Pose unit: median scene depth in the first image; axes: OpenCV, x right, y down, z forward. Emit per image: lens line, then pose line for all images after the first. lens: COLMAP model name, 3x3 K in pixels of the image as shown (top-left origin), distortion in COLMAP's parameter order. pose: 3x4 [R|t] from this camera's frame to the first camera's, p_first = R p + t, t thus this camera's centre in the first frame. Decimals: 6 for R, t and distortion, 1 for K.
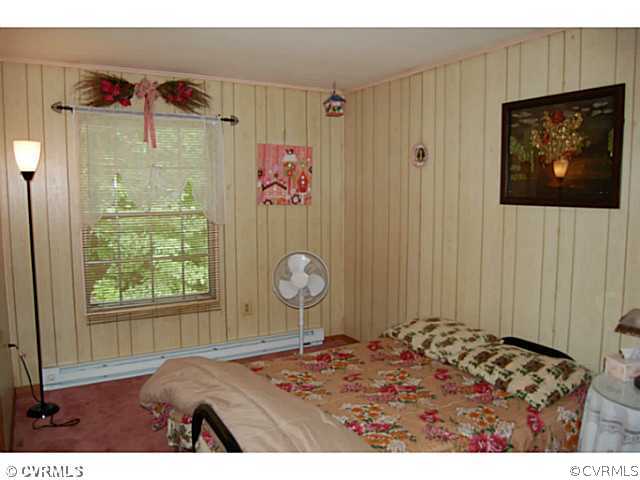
lens RADIAL K [[505.8, 0, 320.1], [0, 505.8, 239.8], [0, 0, 1]] dist [-0.084661, 0.024670]
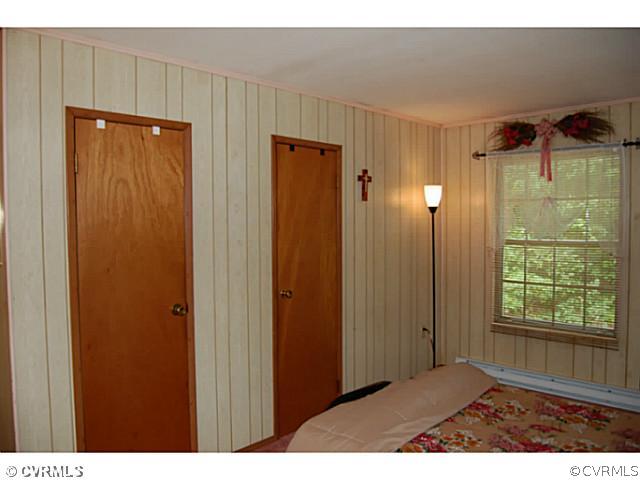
lens RADIAL K [[505.8, 0, 319.7], [0, 505.8, 239.5], [0, 0, 1]] dist [-0.084661, 0.024670]
pose [[0.279777, 0.036242, -0.959381, 0.567452], [-0.088900, 0.995972, 0.011699, -0.027800], [0.955940, 0.082016, 0.281872, 0.241842]]
